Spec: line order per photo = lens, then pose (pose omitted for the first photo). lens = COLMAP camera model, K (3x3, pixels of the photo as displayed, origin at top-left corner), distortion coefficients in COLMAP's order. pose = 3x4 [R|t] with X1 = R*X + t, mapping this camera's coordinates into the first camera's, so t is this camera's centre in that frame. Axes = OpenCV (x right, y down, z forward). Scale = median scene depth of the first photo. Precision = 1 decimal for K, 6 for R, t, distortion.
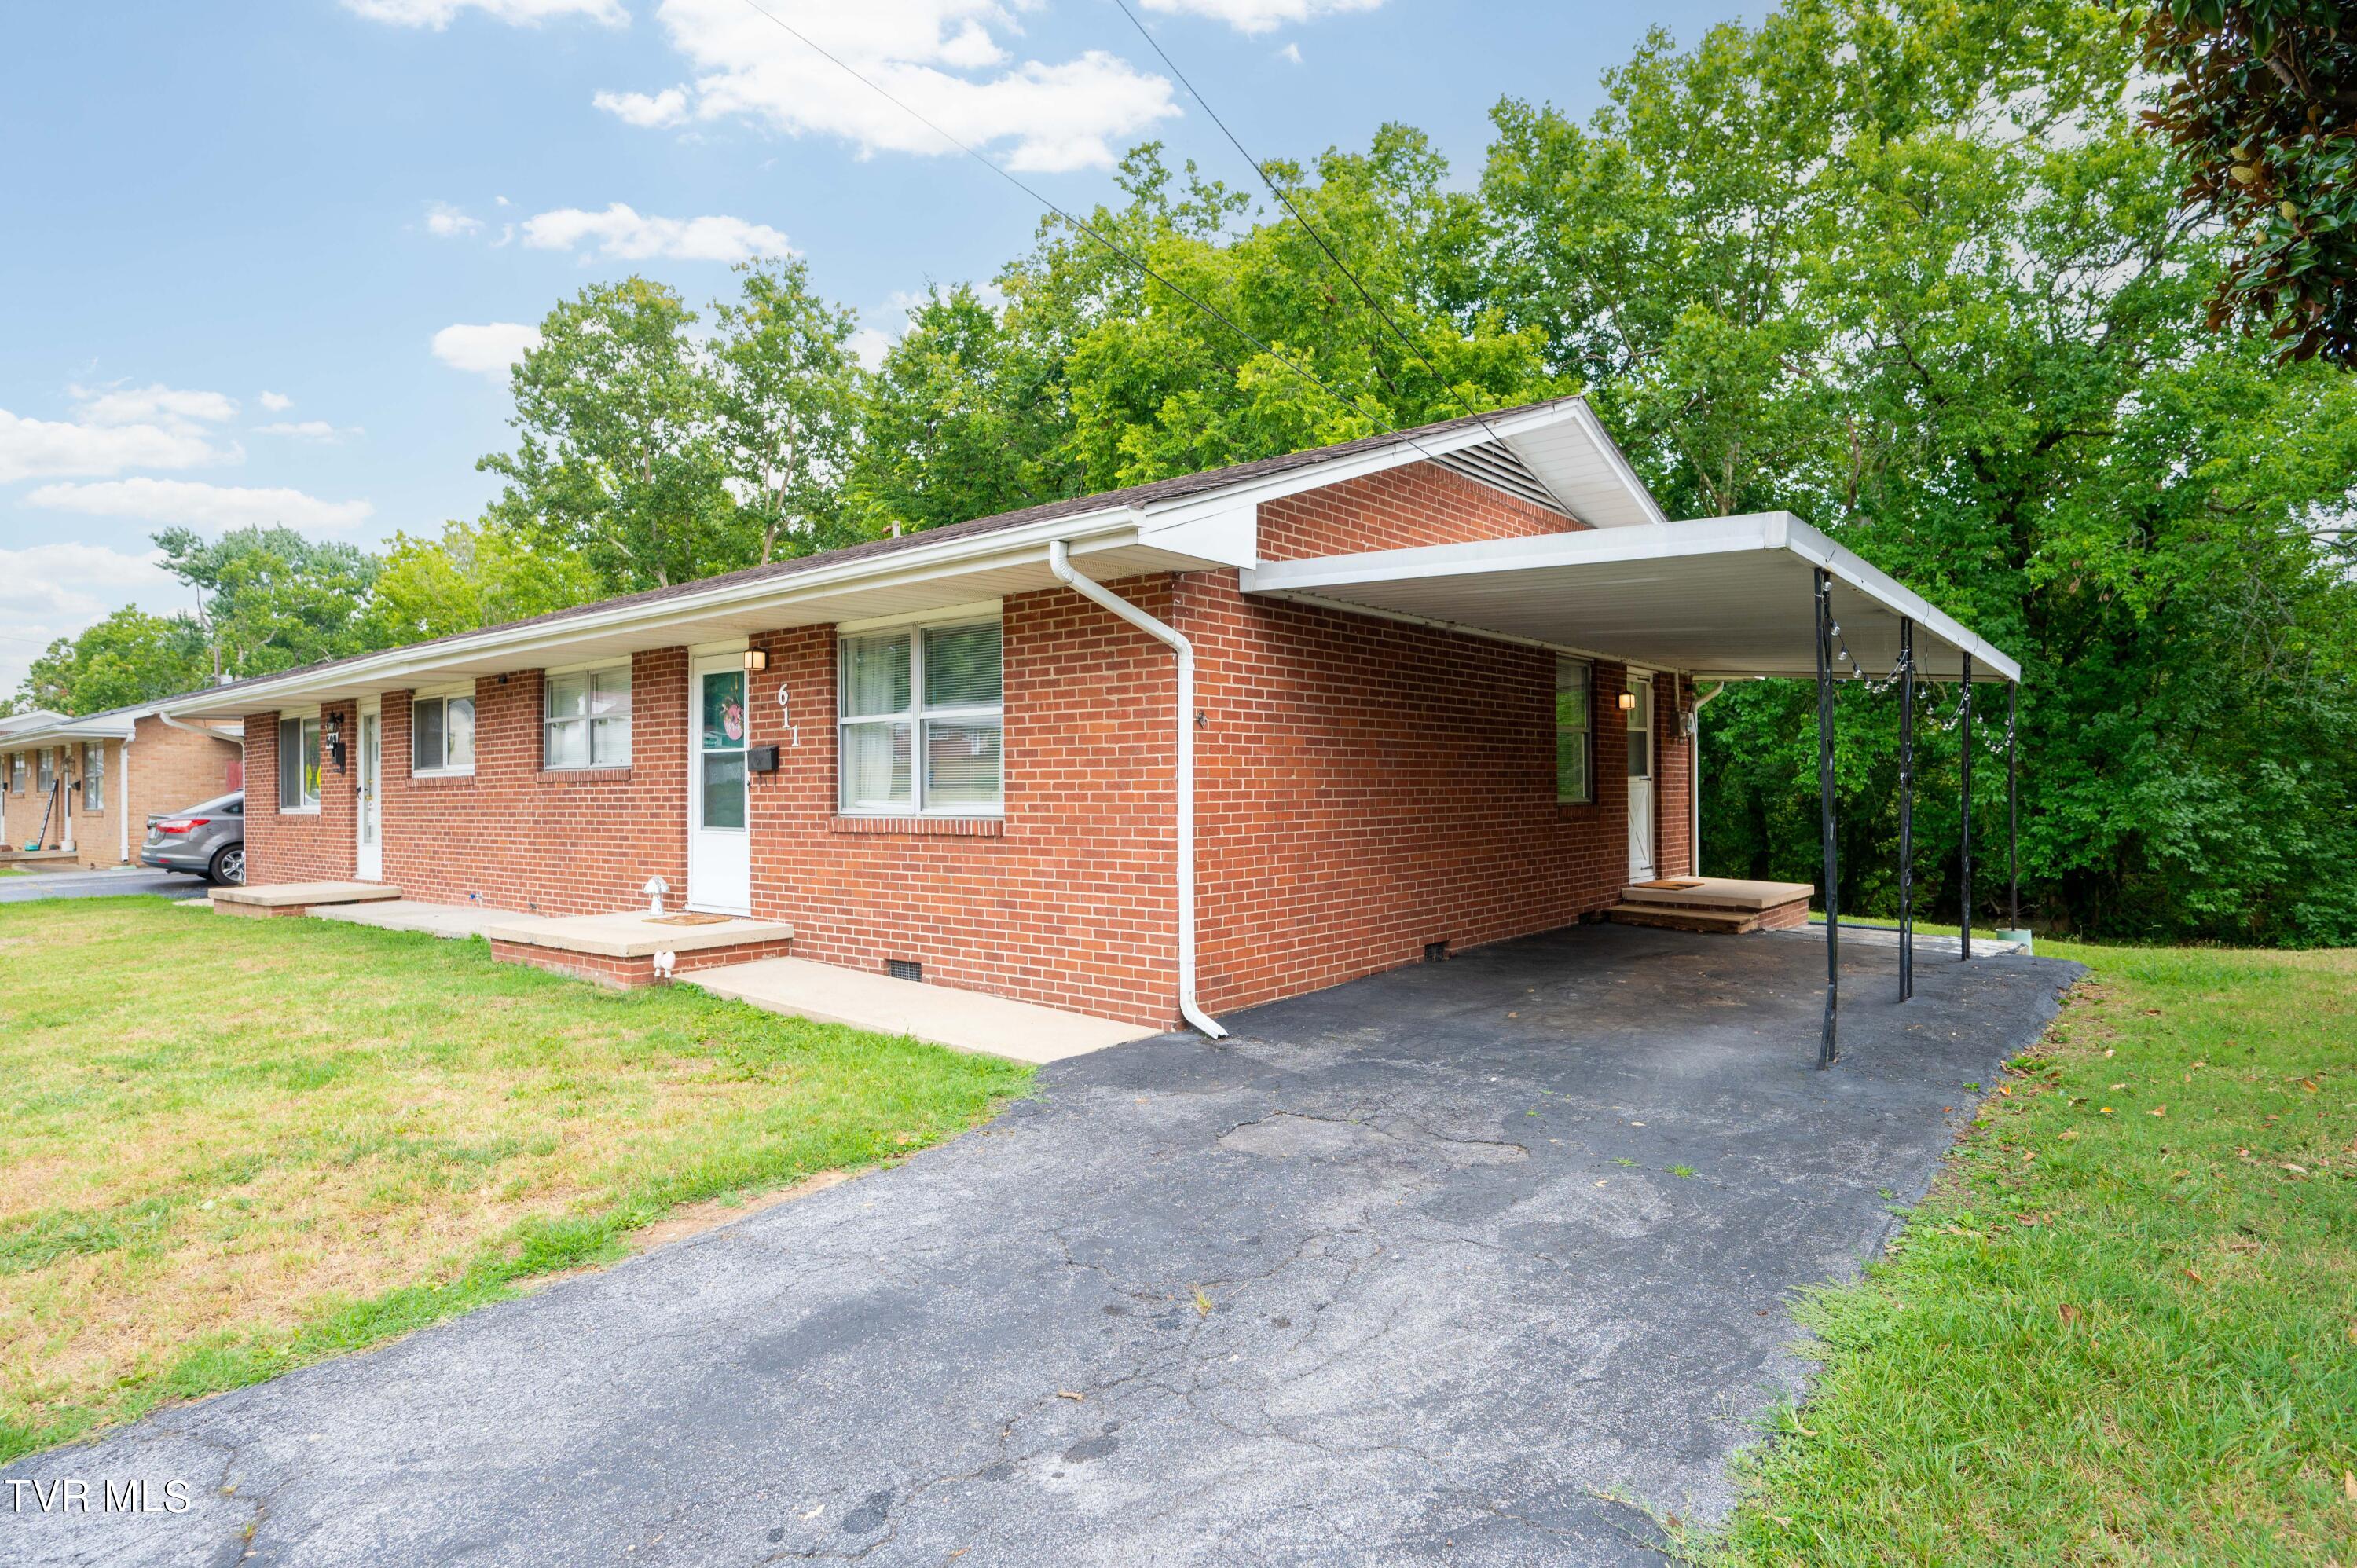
lens RADIAL K [[1285.4, 0, 1180.7], [0, 1285.4, 776.5], [0, 0, 1]] dist [-0.002408, 0.001275]
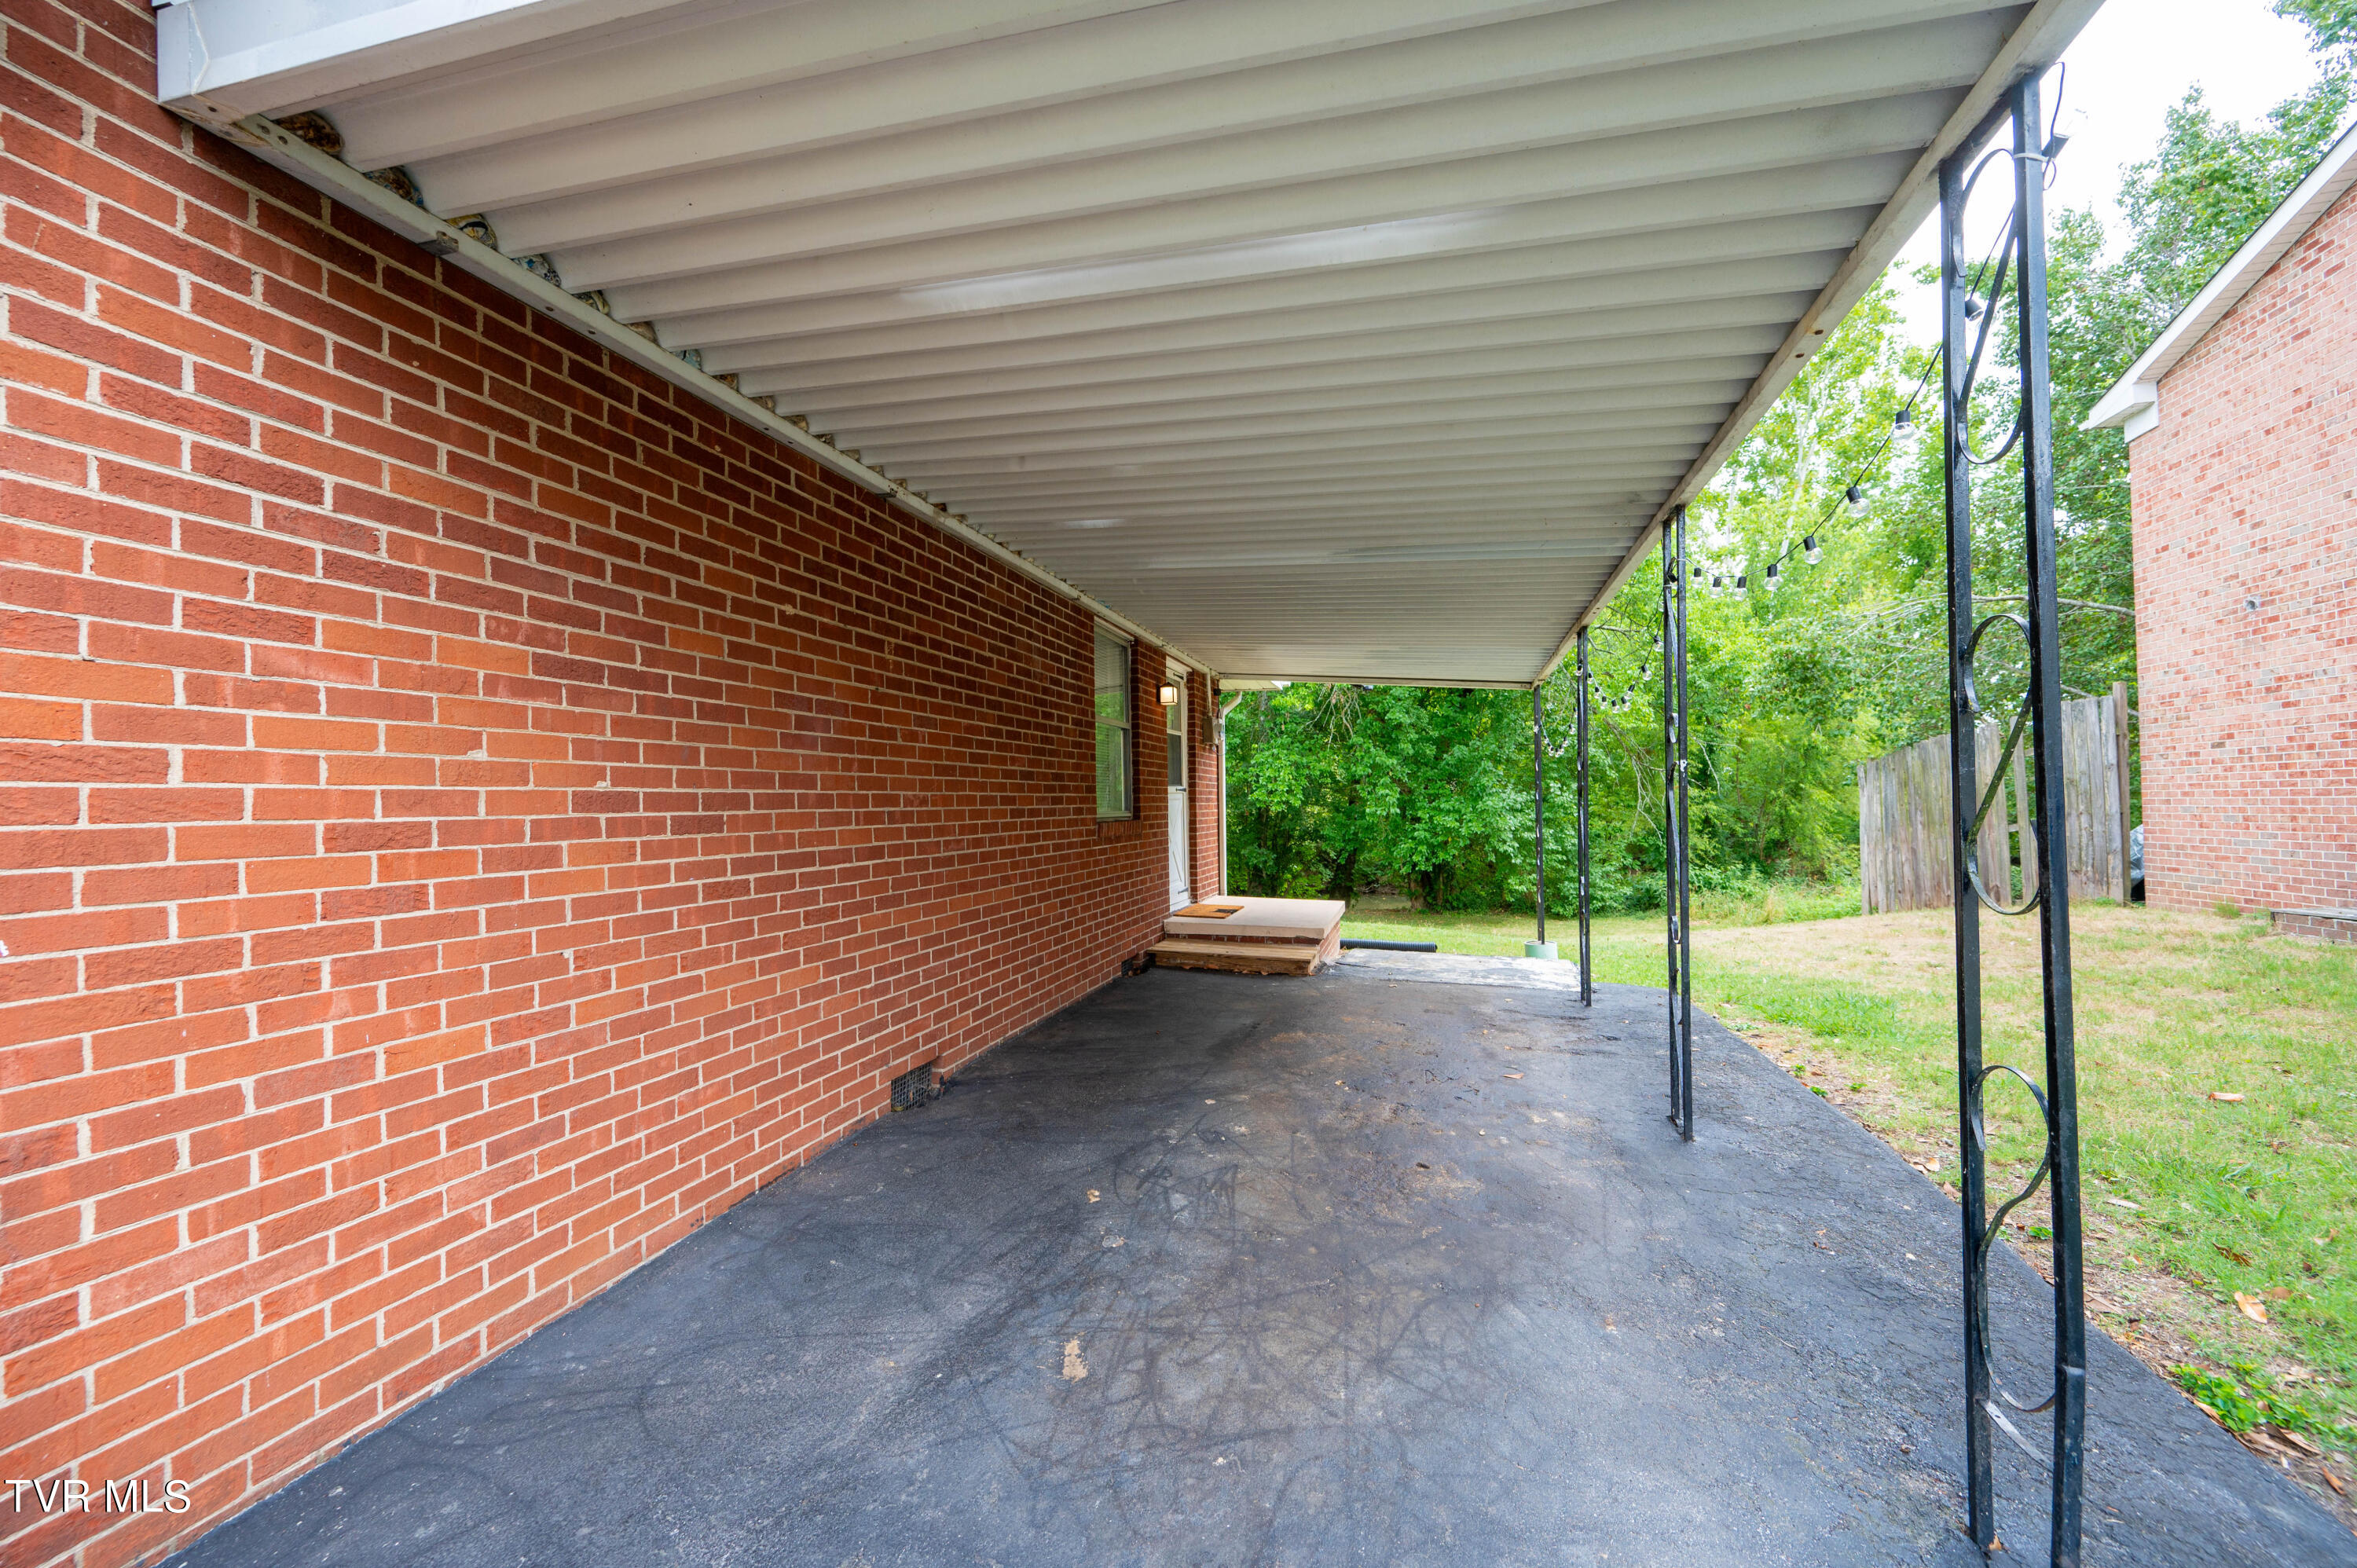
lens RADIAL K [[907.9, 0, 1178.5], [0, 907.9, 784.0], [0, 0, 1]] dist [0.000661, 0.000225]
pose [[0.910217, 0.002666, 0.414122, 0.121965], [0.005072, 0.999833, -0.017584, 0.010698], [-0.414100, 0.018106, 0.910051, 0.515225]]
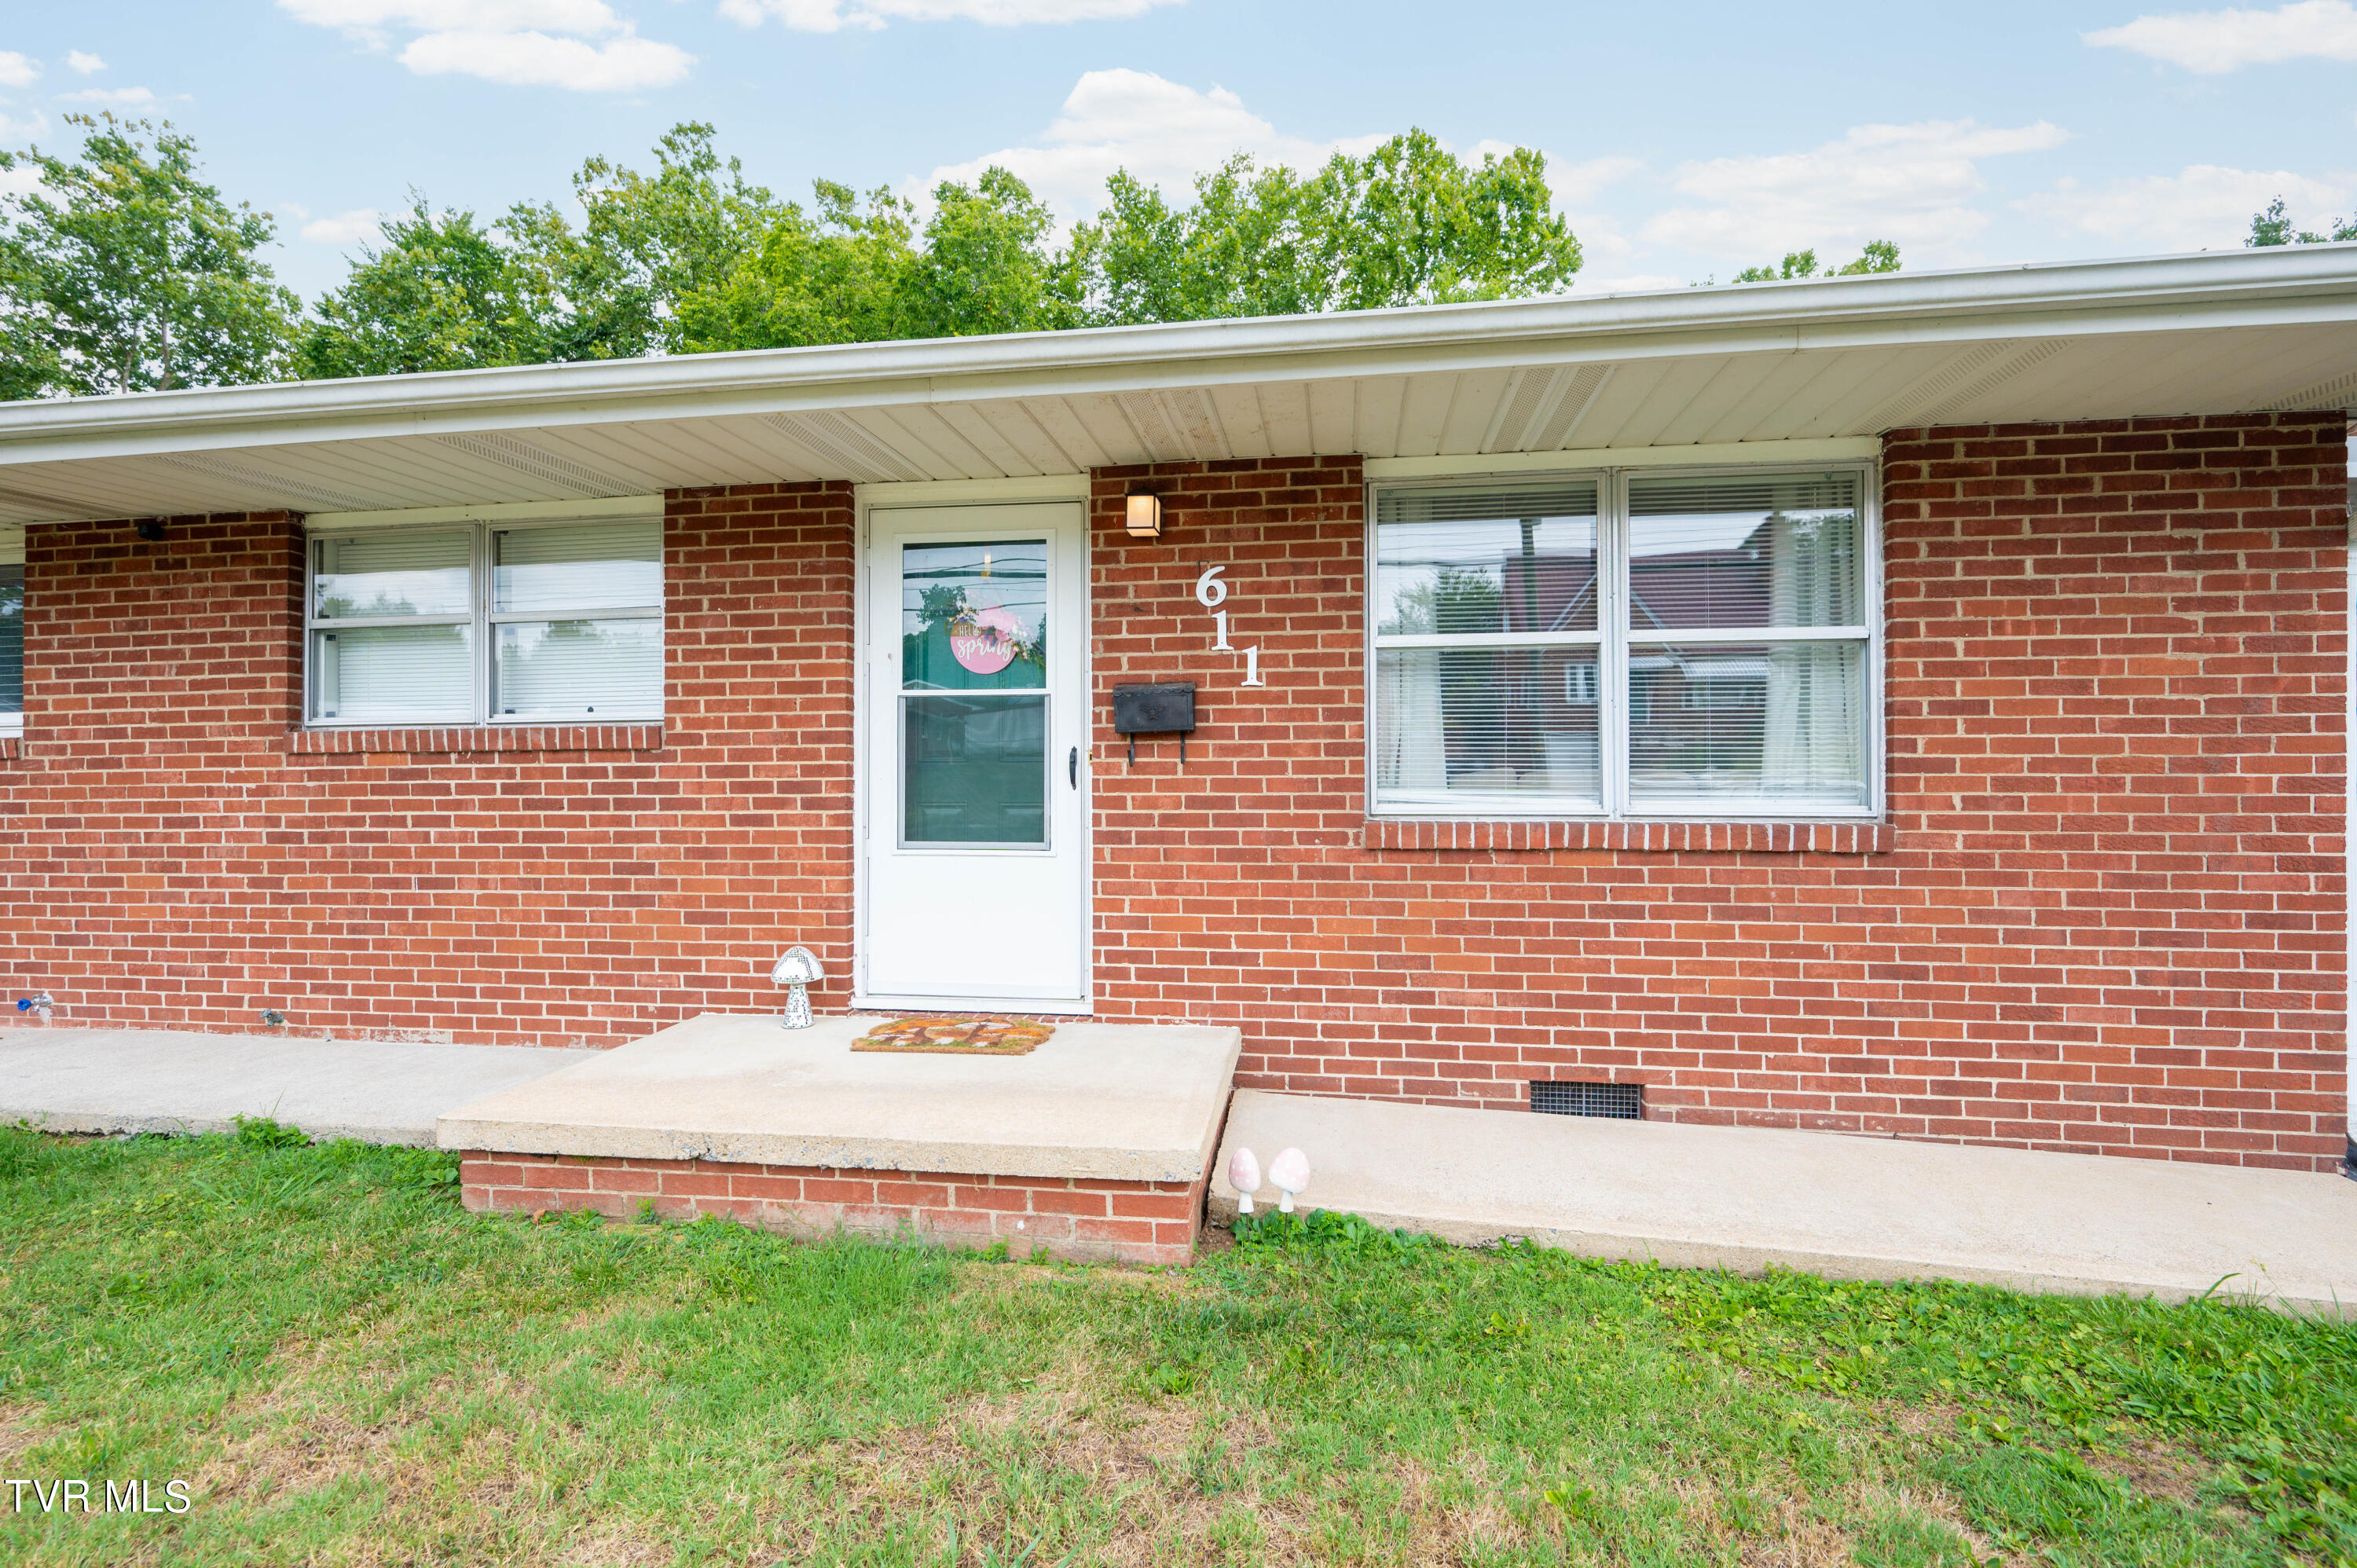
lens RADIAL K [[997.0, 0, 1132.7], [0, 997.0, 773.6], [0, 0, 1]] dist [-0.001878, -0.000525]
pose [[0.850821, 0.010032, 0.525359, -0.495021], [-0.010702, 0.999941, -0.001762, 0.012017], [-0.525346, -0.004123, 0.850879, 0.606490]]
